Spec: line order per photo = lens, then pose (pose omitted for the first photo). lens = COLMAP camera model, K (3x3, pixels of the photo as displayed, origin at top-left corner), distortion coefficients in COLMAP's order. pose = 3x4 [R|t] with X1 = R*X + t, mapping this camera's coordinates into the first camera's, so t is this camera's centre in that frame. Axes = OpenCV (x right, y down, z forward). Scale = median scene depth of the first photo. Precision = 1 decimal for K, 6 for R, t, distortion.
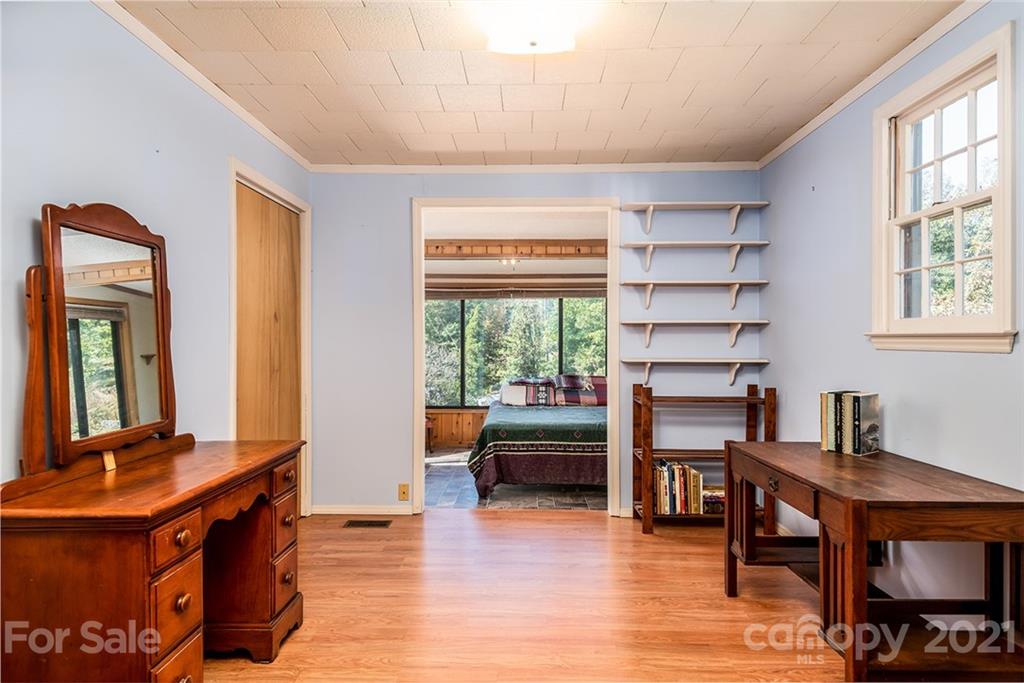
lens RADIAL K [[561.9, 0, 508.2], [0, 561.9, 338.9], [0, 0, 1]] dist [0.040555, -0.030132]
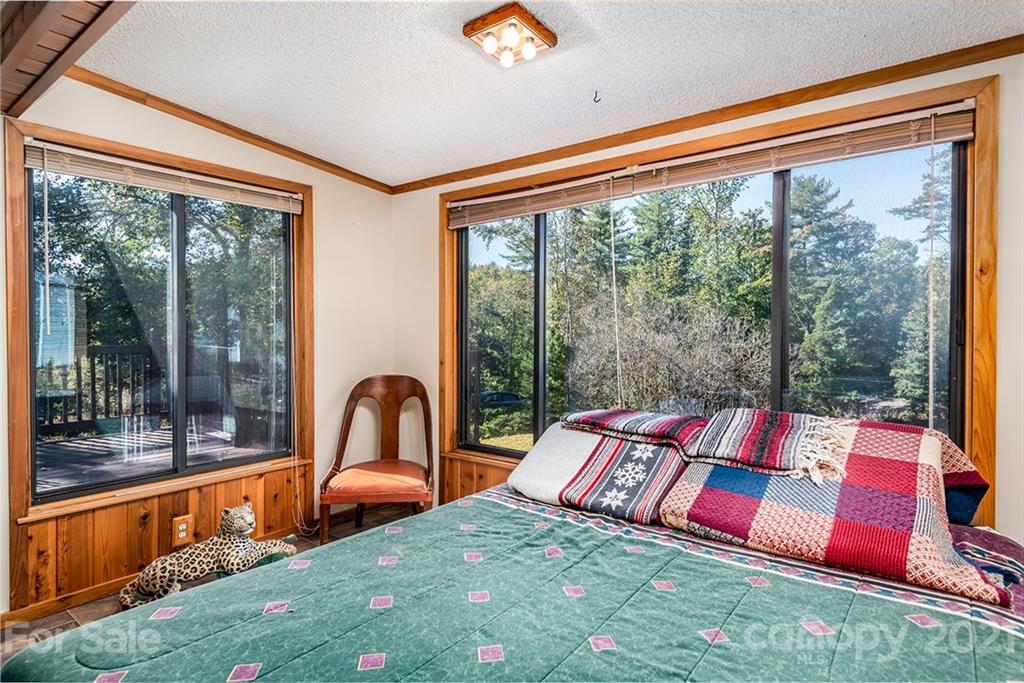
lens RADIAL K [[561.9, 0, 508.2], [0, 561.9, 338.9], [0, 0, 1]] dist [0.040555, -0.030132]
pose [[0.798904, 0.013117, -0.601315, 0.183193], [-0.001433, 0.999801, 0.019905, 0.020932], [0.601456, -0.015040, 0.798764, 0.701385]]
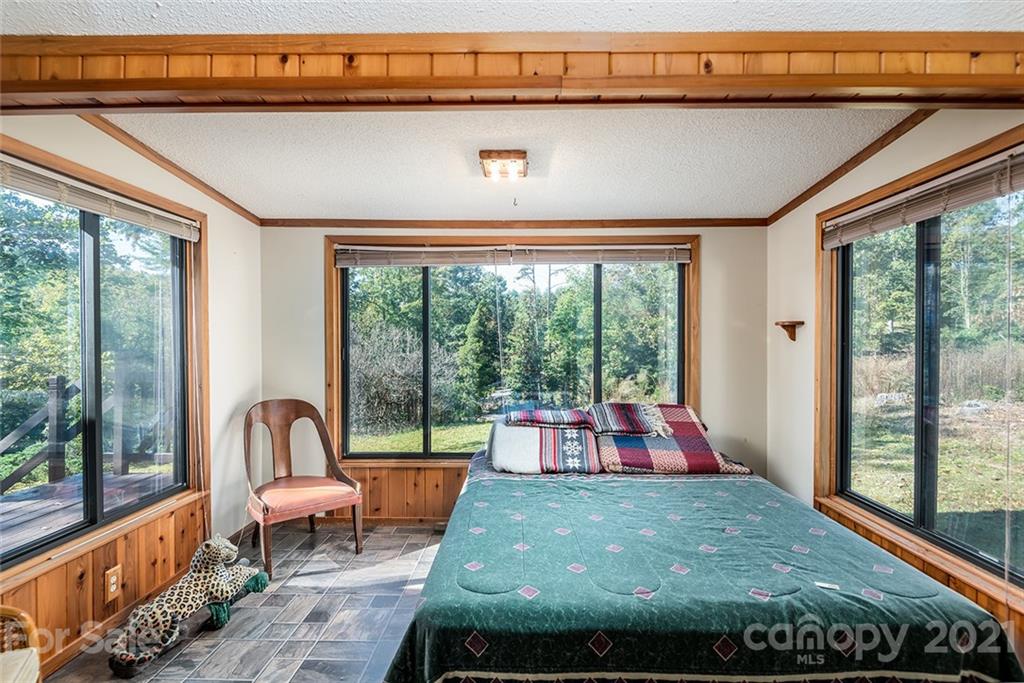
lens RADIAL K [[510.5, 0, 519.2], [0, 510.5, 347.7], [0, 0, 1]] dist [0.030785, -0.027225]
pose [[0.999900, 0.003315, 0.013725, 0.007074], [-0.003557, 0.999838, 0.017619, 0.003760], [-0.013664, -0.017666, 0.999751, 0.537568]]
